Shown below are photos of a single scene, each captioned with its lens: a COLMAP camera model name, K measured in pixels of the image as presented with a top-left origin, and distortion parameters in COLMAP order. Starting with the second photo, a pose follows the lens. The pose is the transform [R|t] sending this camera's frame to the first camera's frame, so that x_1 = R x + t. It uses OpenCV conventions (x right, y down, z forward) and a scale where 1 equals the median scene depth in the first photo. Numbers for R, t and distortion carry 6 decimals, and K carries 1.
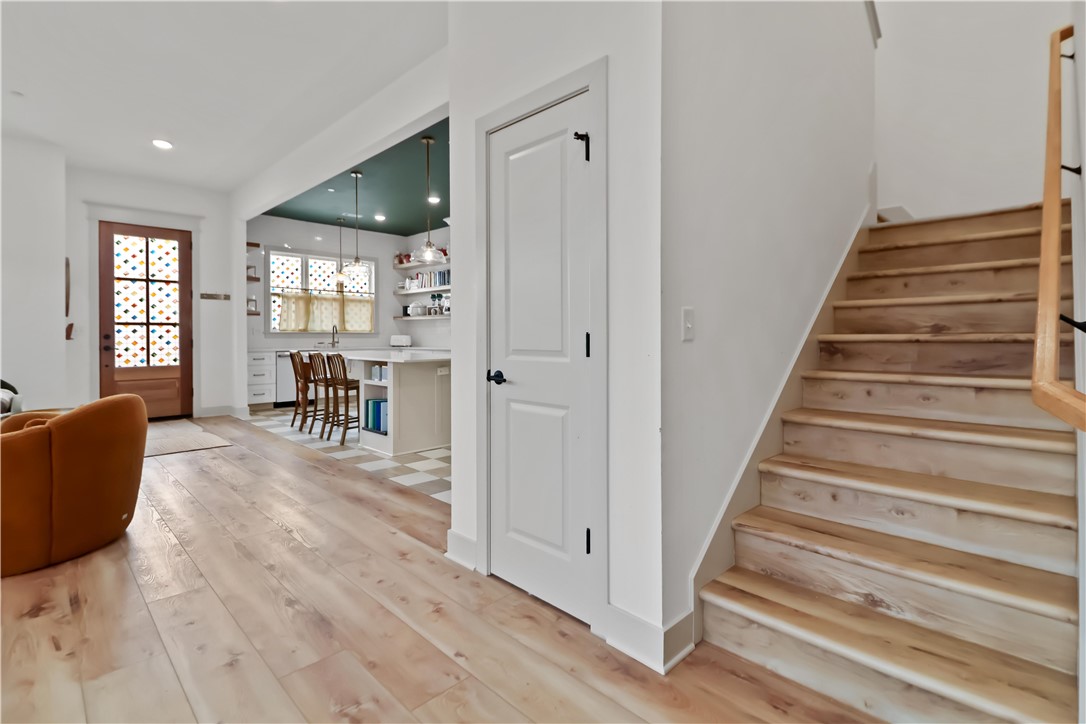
lens RADIAL K [[512.7, 0, 544.8], [0, 512.7, 338.8], [0, 0, 1]] dist [0.016389, -0.013760]
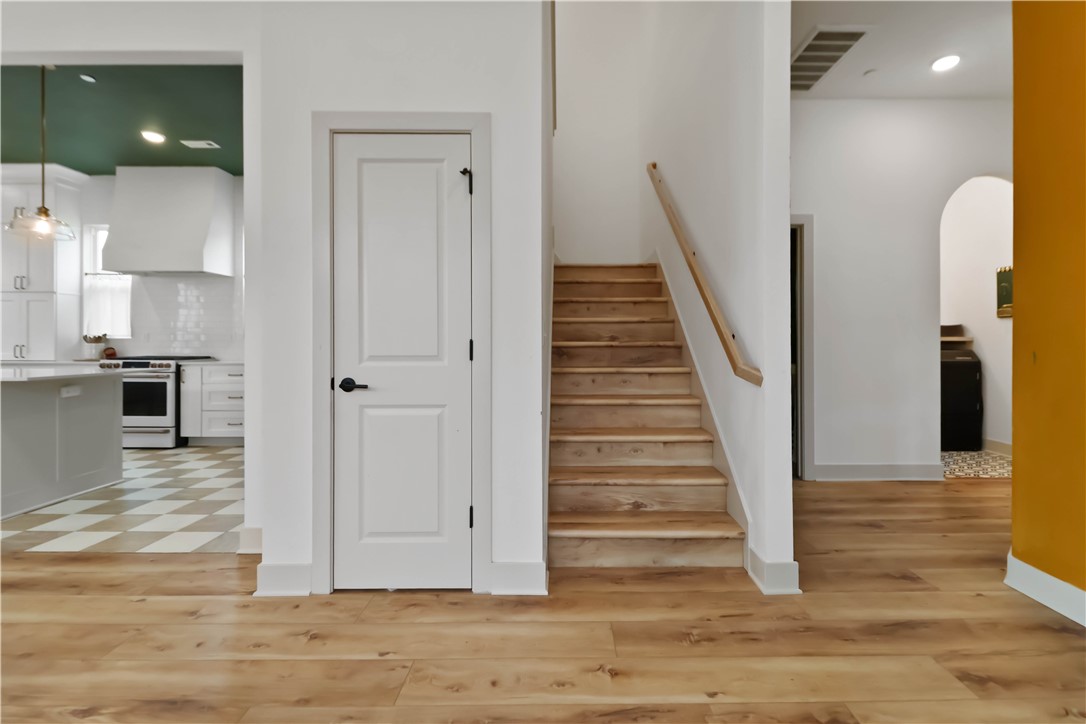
lens RADIAL K [[507.4, 0, 566.5], [0, 507.4, 343.8], [0, 0, 1]] dist [0.016134, -0.014287]
pose [[0.702526, -0.000668, 0.711658, -0.557144], [0.004063, 0.999987, -0.003072, 0.001637], [-0.711646, 0.005049, 0.702520, 0.023640]]
